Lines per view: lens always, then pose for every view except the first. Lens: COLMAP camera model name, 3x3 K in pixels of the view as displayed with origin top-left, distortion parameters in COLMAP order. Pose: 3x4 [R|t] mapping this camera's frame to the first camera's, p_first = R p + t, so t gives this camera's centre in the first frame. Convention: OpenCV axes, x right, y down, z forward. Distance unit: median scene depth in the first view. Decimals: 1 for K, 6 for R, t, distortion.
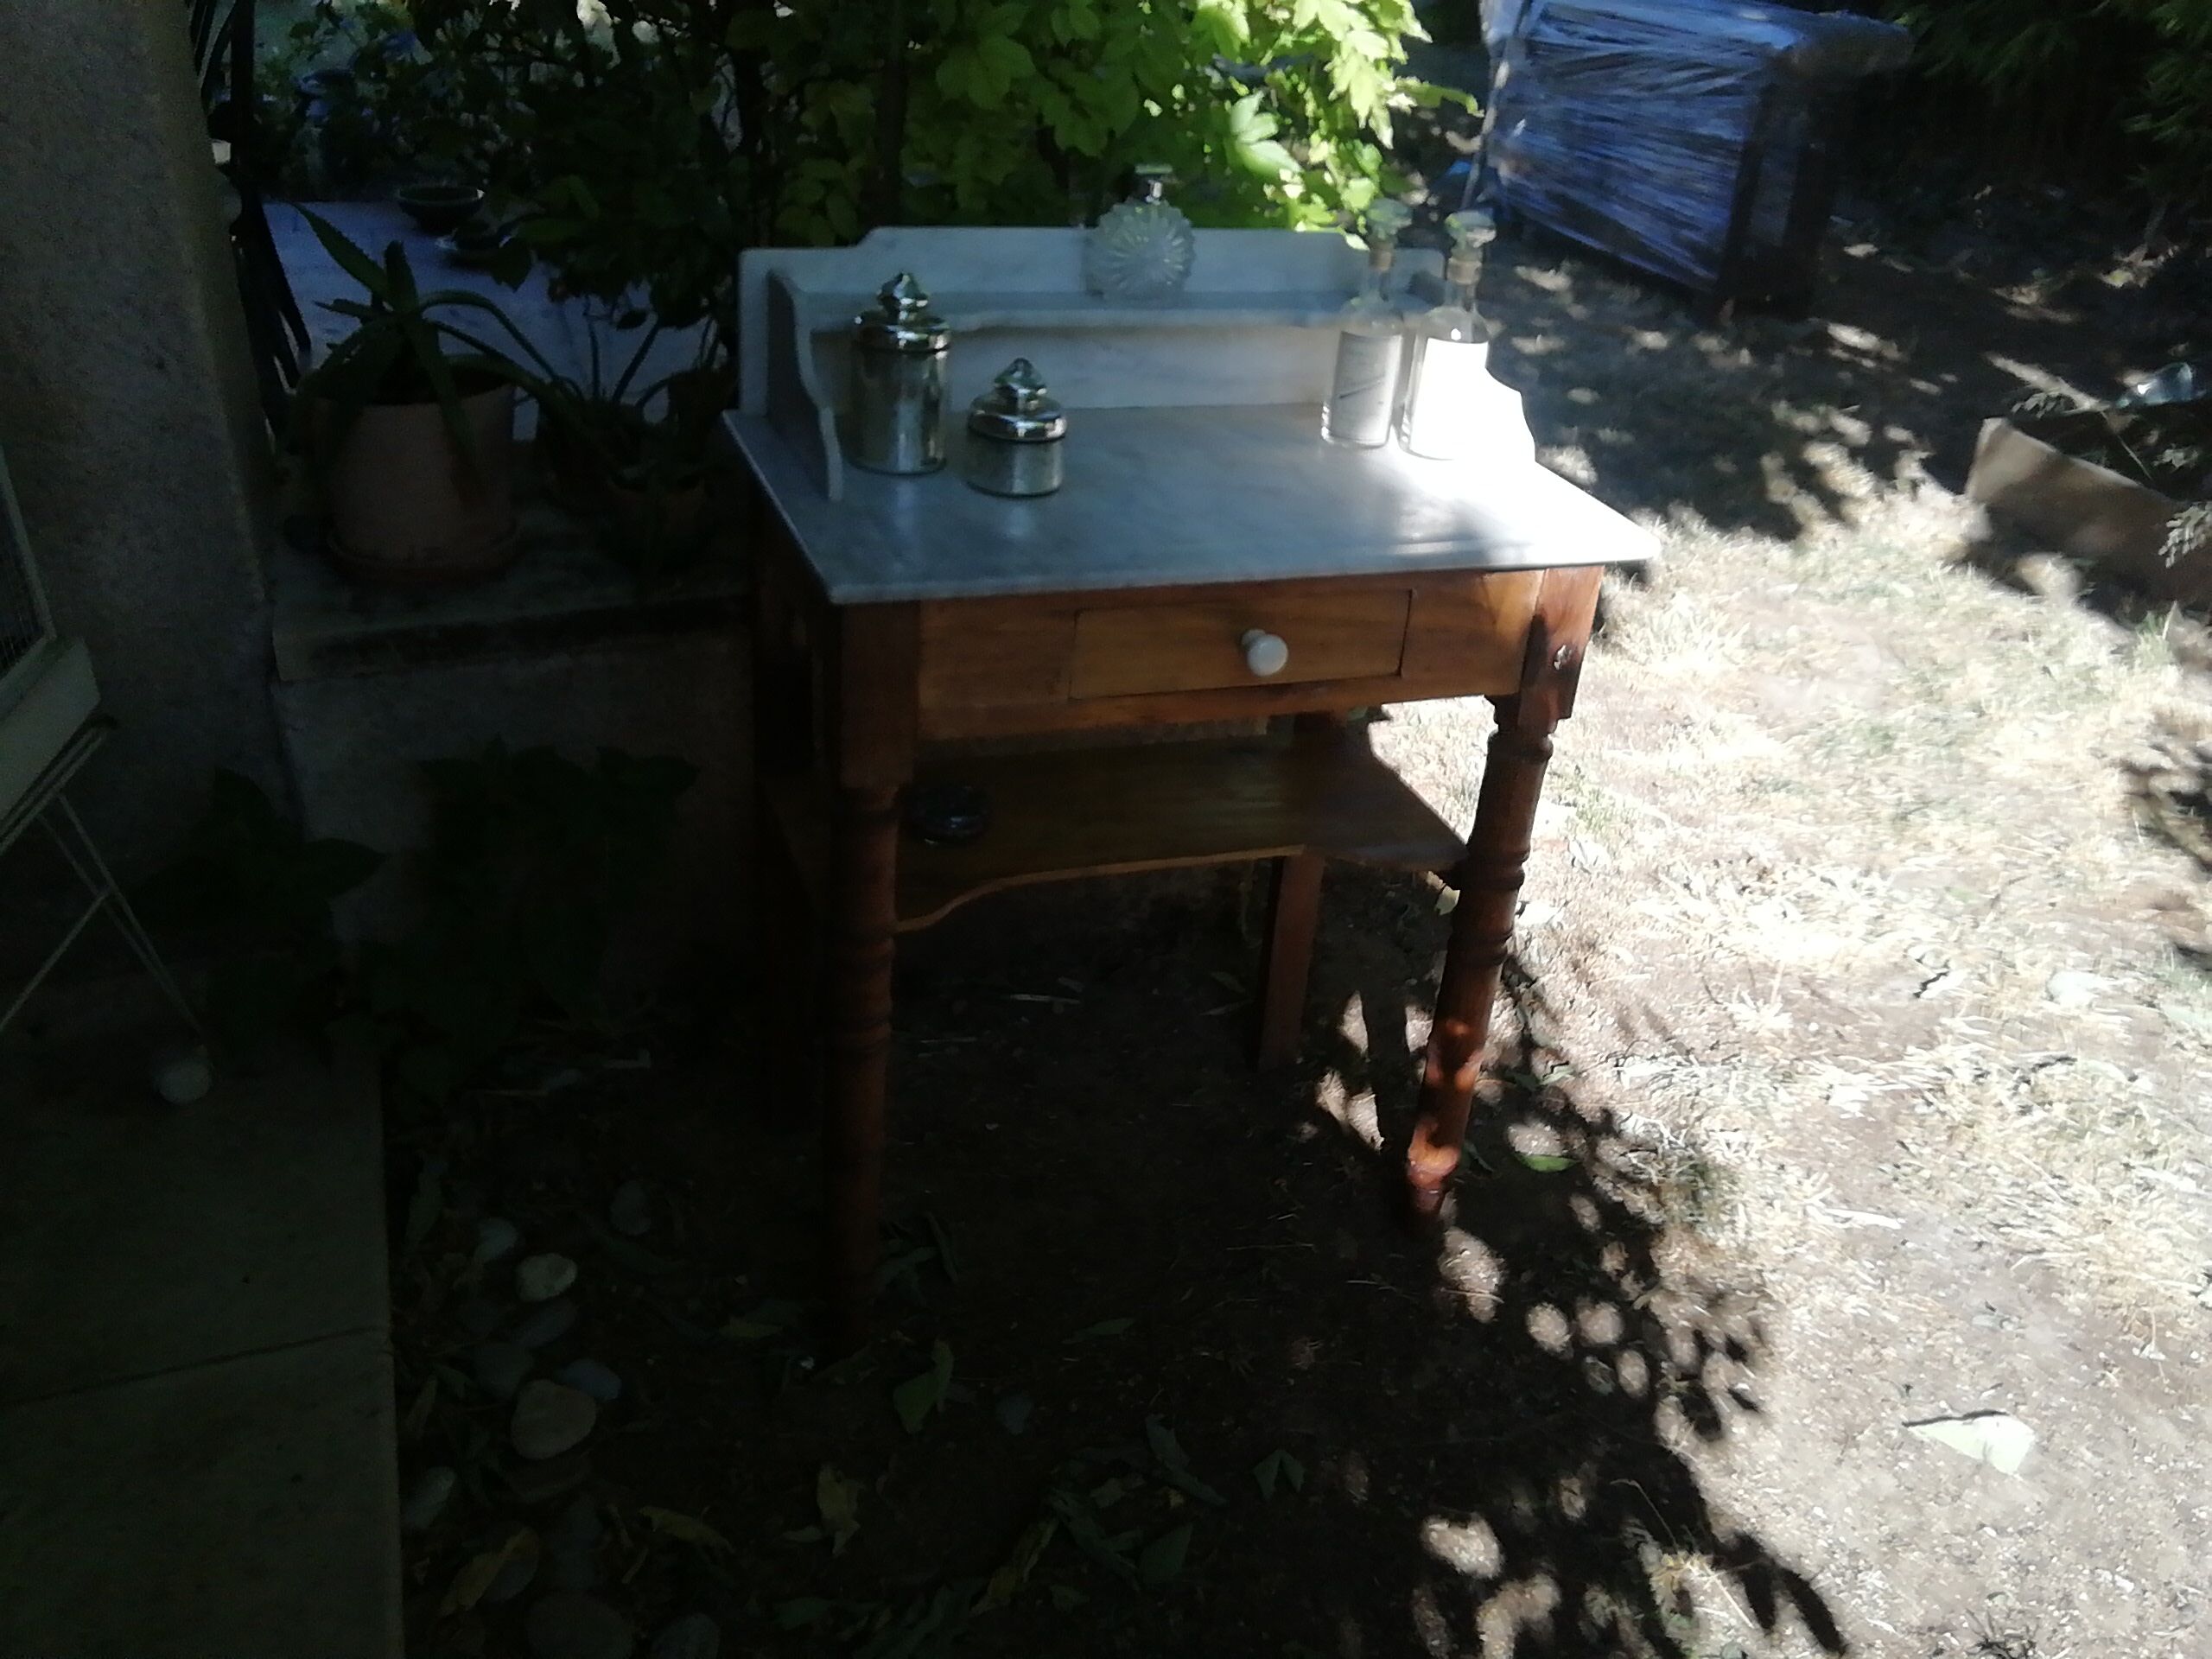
lens RADIAL K [[1732.8, 0, 1056.0], [0, 1732.8, 827.7], [0, 0, 1]] dist [0.014978, 0.001423]
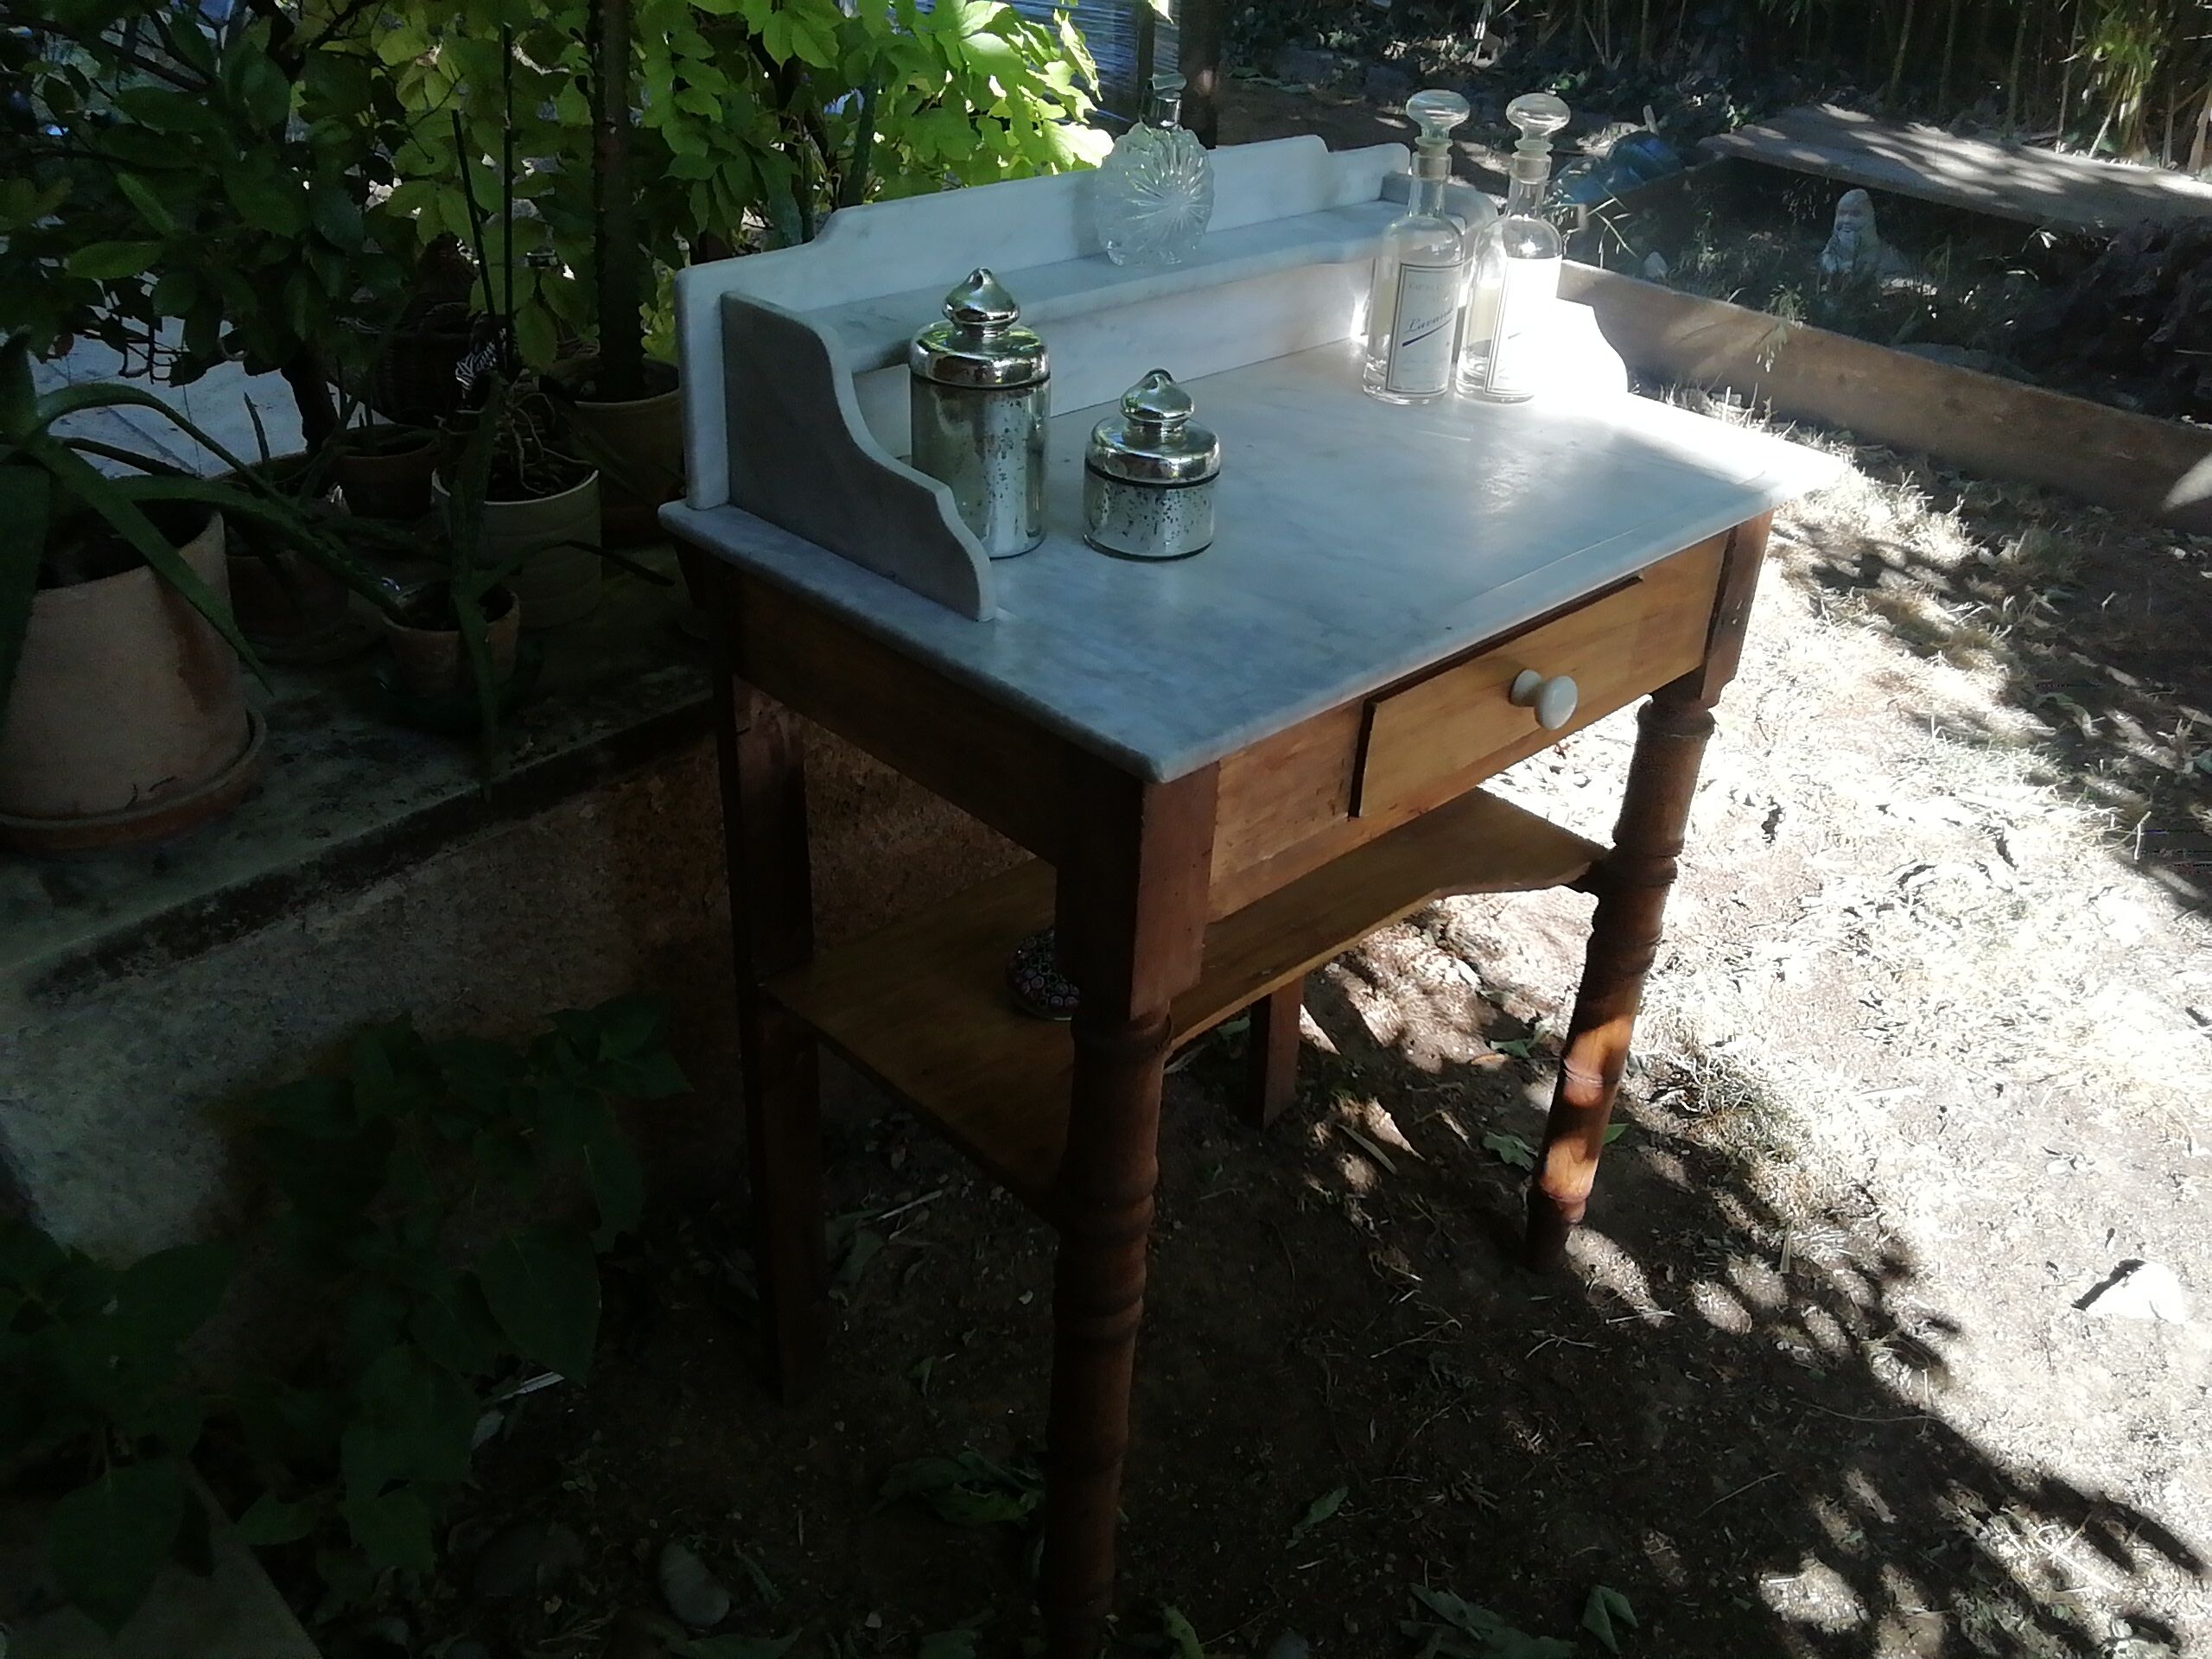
lens RADIAL K [[1732.8, 0, 1065.7], [0, 1732.8, 851.2], [0, 0, 1]] dist [0.014978, 0.001423]
pose [[0.907008, -0.255570, 0.334695, -0.267628], [0.227872, 0.966233, 0.120286, -0.132444], [-0.354134, -0.032832, 0.934618, 0.252956]]
